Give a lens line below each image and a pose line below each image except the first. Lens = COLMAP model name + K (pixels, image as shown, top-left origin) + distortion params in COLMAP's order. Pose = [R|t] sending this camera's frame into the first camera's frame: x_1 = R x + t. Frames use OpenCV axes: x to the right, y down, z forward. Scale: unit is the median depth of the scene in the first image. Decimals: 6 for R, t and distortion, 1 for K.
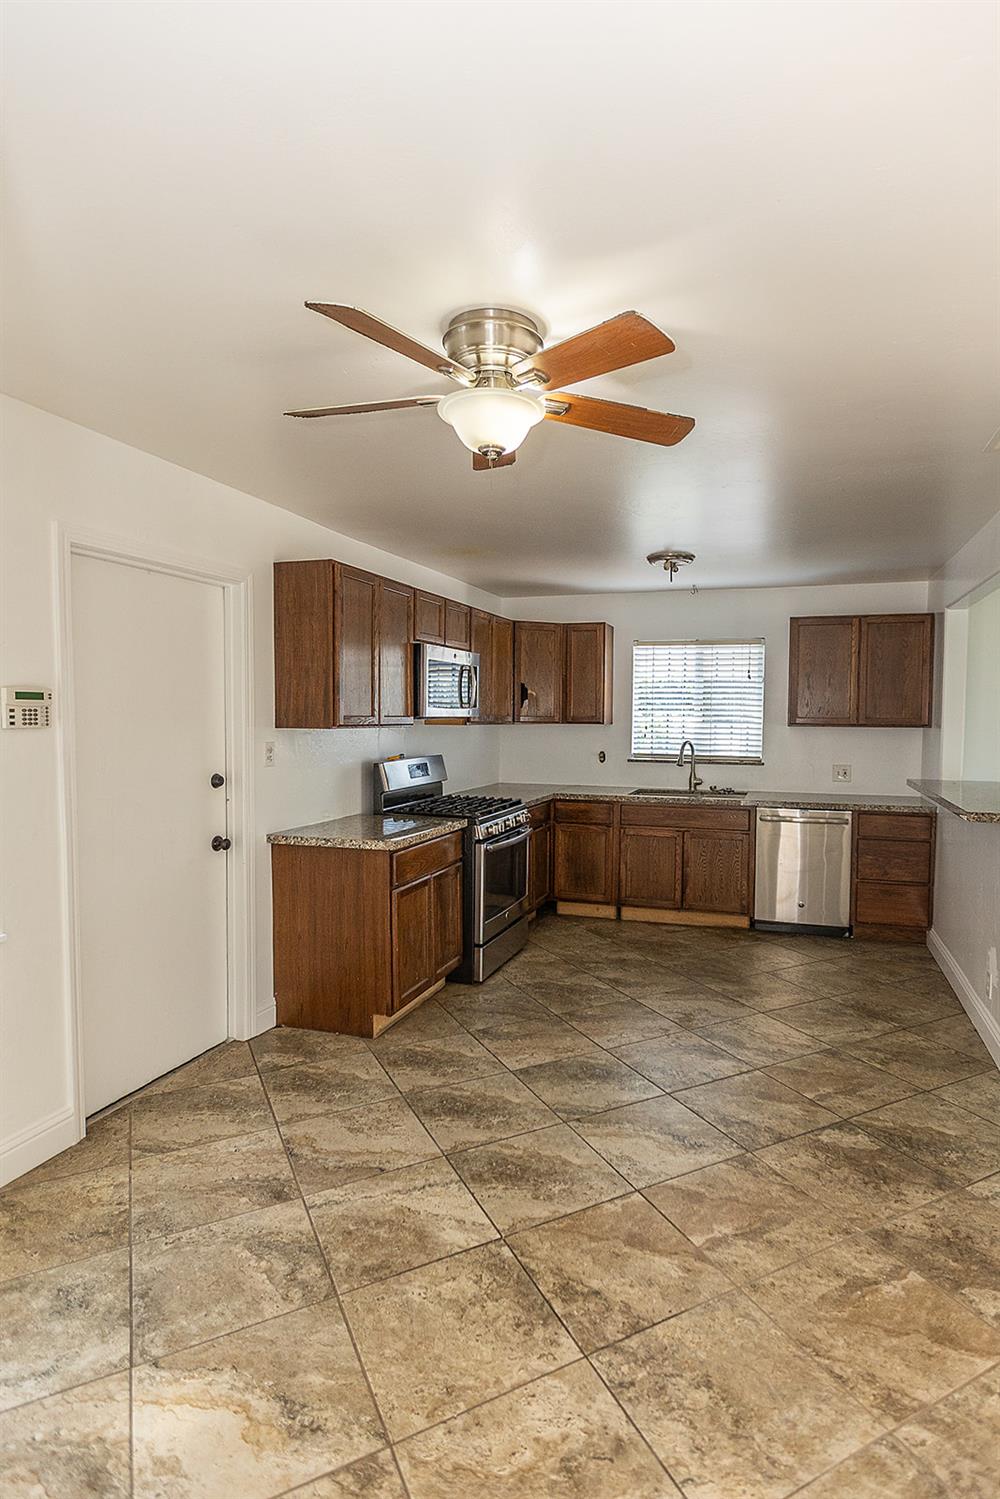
lens RADIAL K [[784.4, 0, 554.4], [0, 784.4, 749.8], [0, 0, 1]] dist [-0.000501, 0.003966]
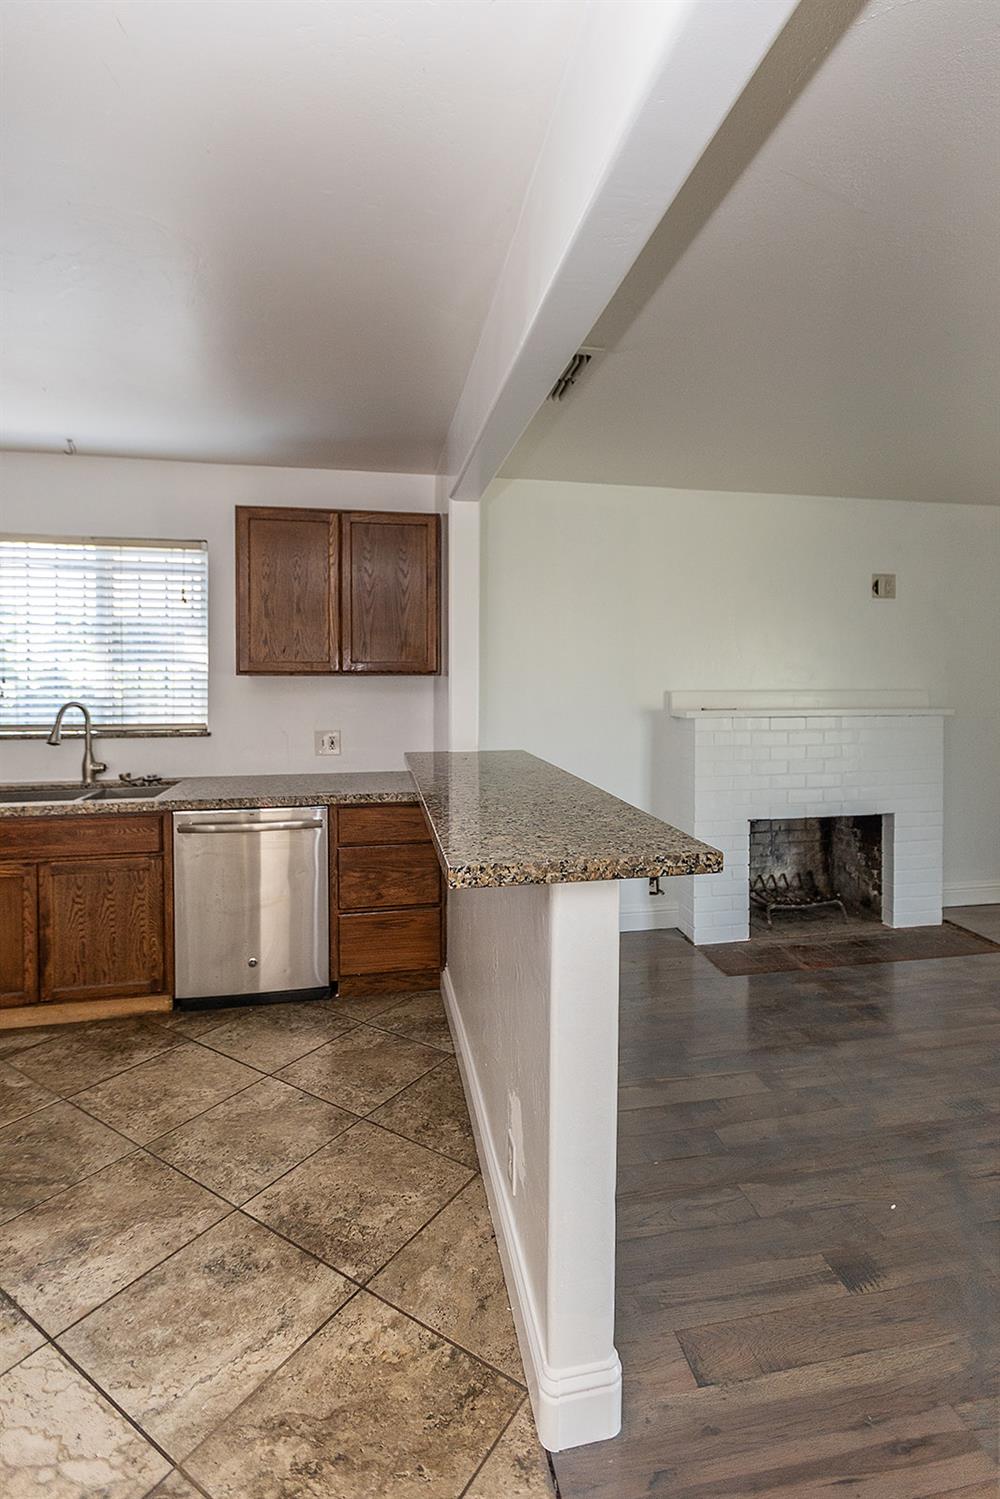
lens RADIAL K [[730.8, 0, 525.0], [0, 730.8, 689.4], [0, 0, 1]] dist [0.007976, -0.003054]
pose [[0.874852, -0.020173, 0.483970, 0.230900], [0.027166, 0.999603, -0.007442, -0.008438], [-0.483628, 0.019658, 0.875053, 0.391631]]
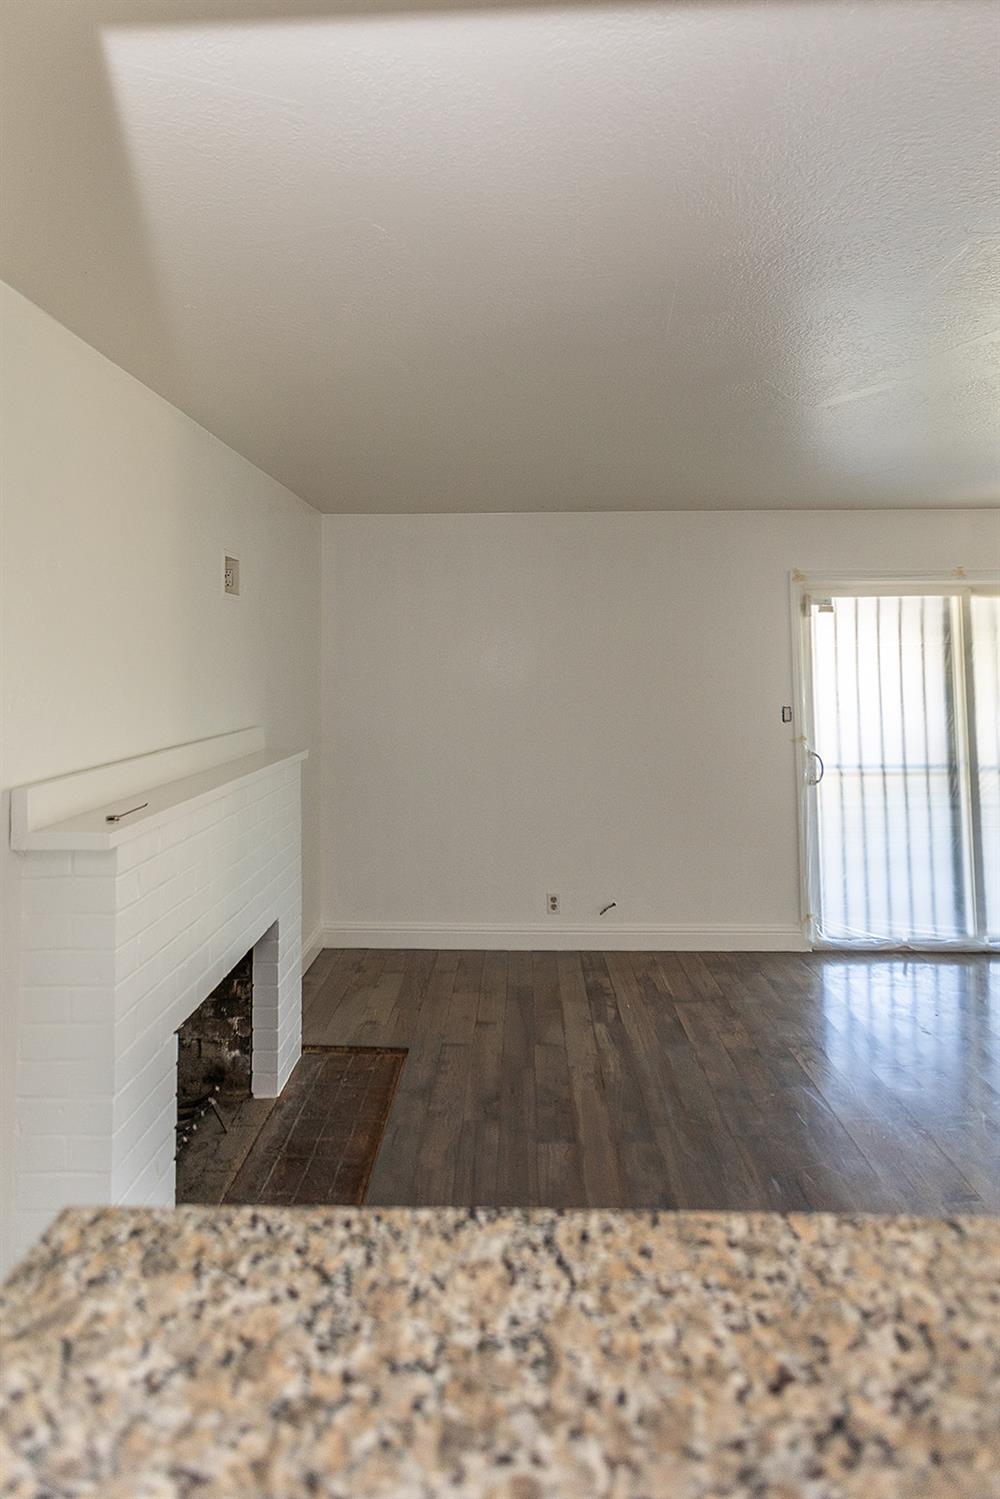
lens RADIAL K [[784.4, 0, 485.9], [0, 784.4, 604.8], [0, 0, 1]] dist [-0.000501, 0.003966]
pose [[-0.249429, 0.061046, 0.966467, 0.361156], [0.048703, 0.997539, -0.050439, -0.060767], [-0.967168, 0.034489, -0.251789, 0.890562]]
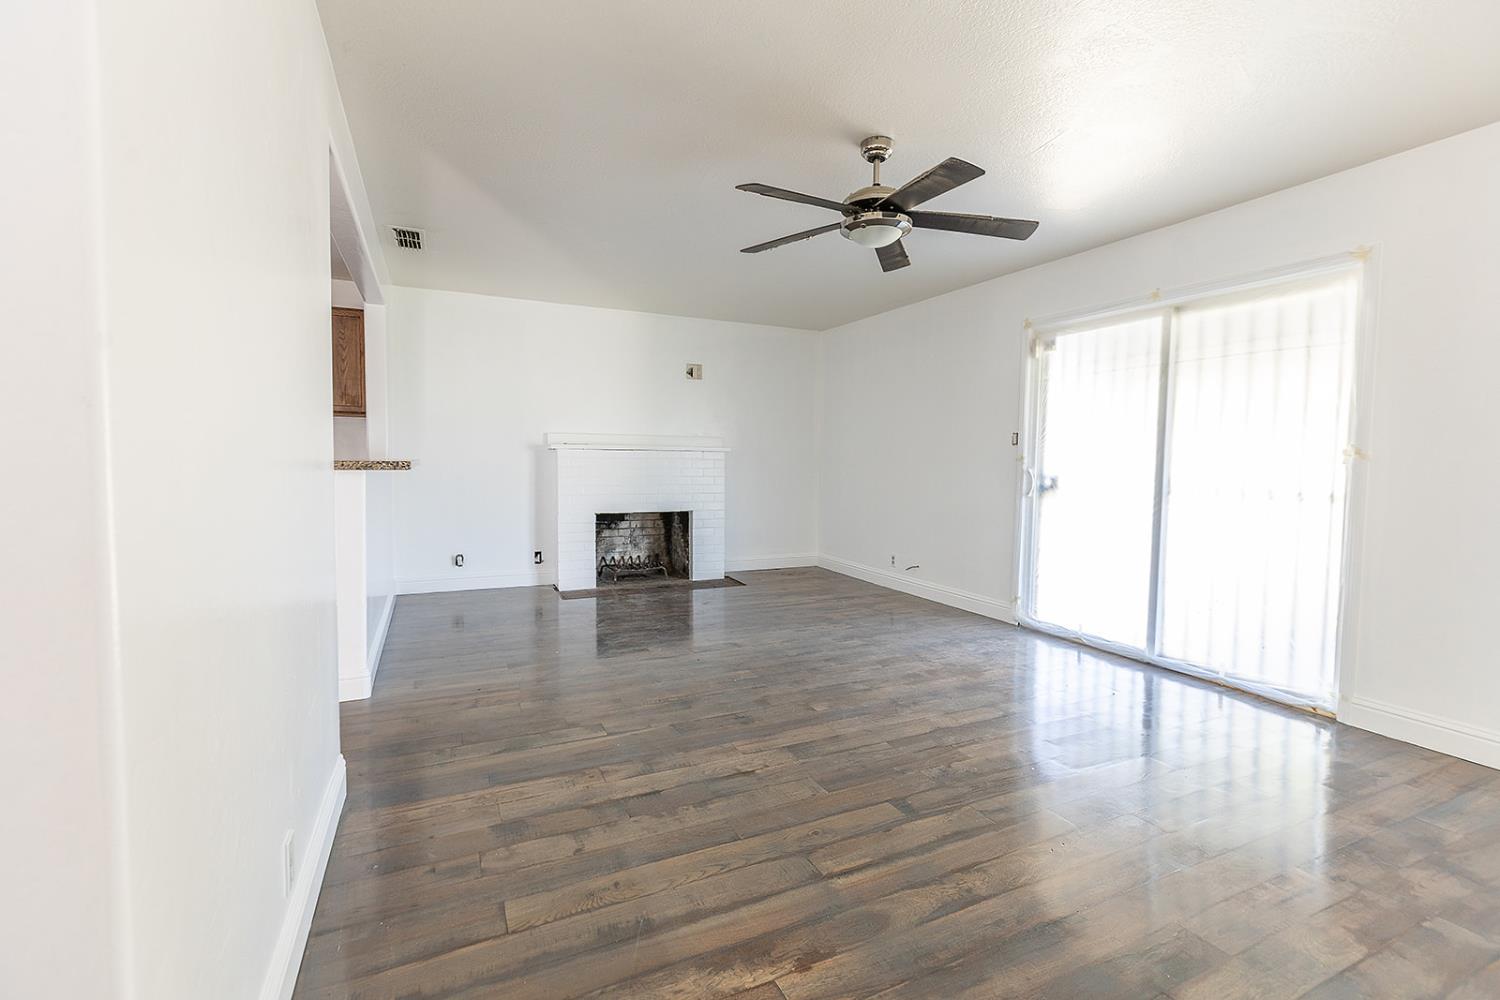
lens RADIAL K [[671.0, 0, 756.5], [0, 671.0, 502.4], [0, 0, 1]] dist [0.004412, -0.001491]
pose [[0.737500, -0.044504, 0.673879, 0.242679], [0.023295, 0.998909, 0.040475, 0.070783], [-0.674946, -0.014152, 0.737732, -0.066188]]
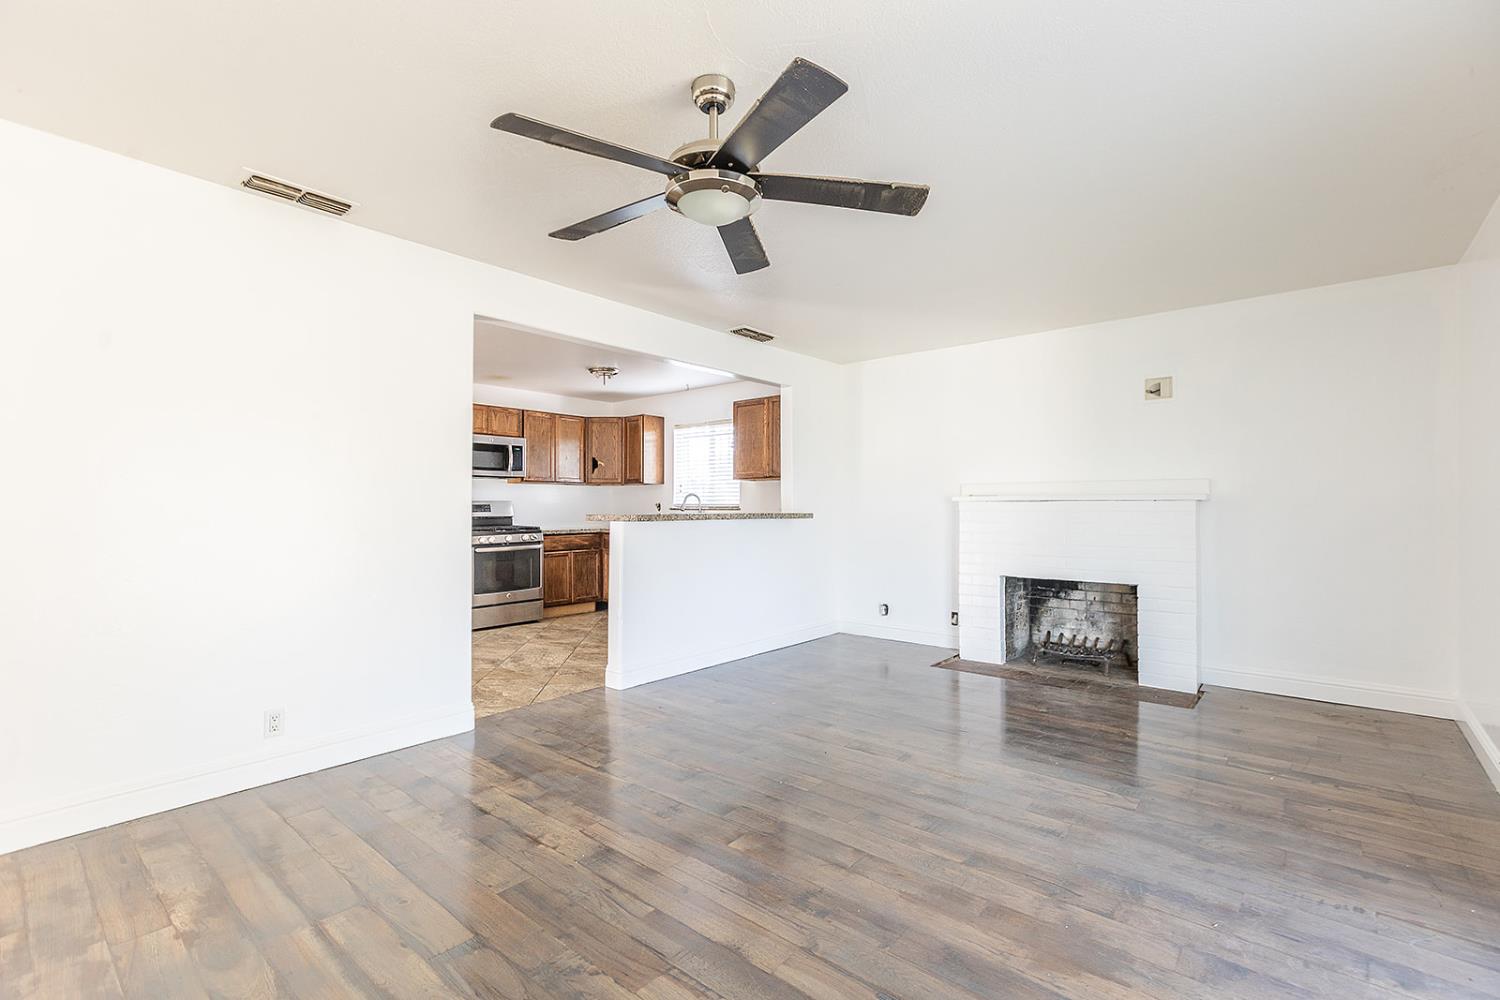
lens RADIAL K [[671.0, 0, 750.2], [0, 671.0, 505.9], [0, 0, 1]] dist [0.004412, -0.001491]
pose [[0.916421, -0.010528, -0.400077, 0.861548], [-0.008425, 0.998925, -0.045585, 0.075219], [0.400127, 0.045146, 0.915347, -0.079141]]
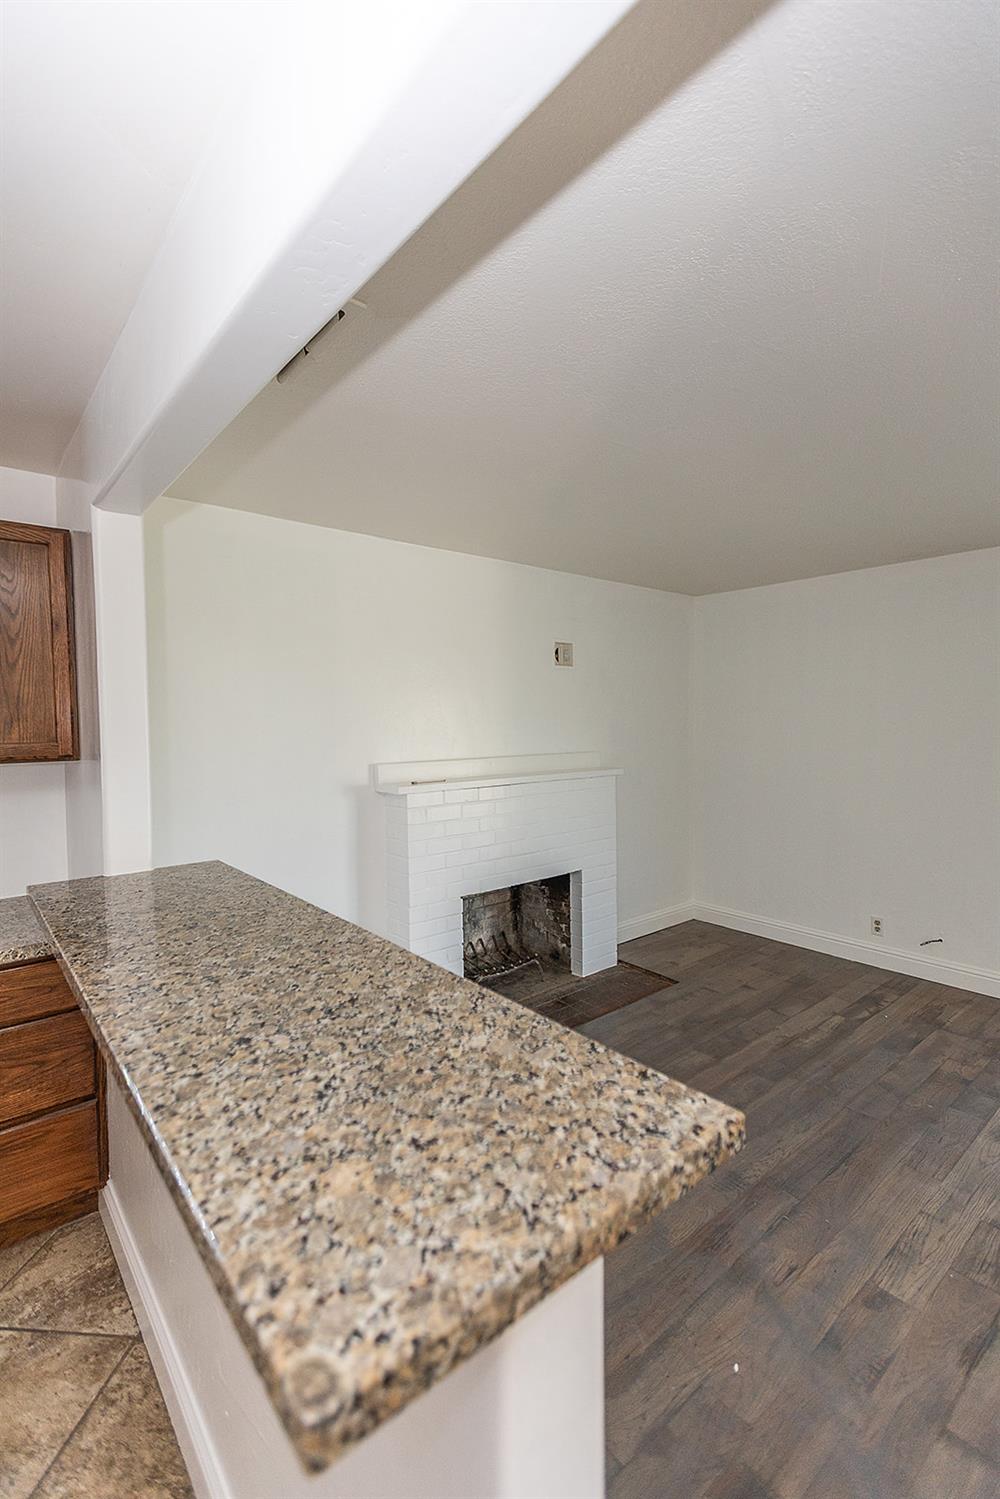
lens RADIAL K [[670.6, 0, 494.5], [0, 670.6, 748.7], [0, 0, 1]] dist [0.004412, -0.001491]
pose [[0.549164, -0.051750, 0.834111, 0.273907], [0.050012, 0.998327, 0.029011, -0.035689], [-0.834217, 0.025784, 0.550833, 0.553470]]
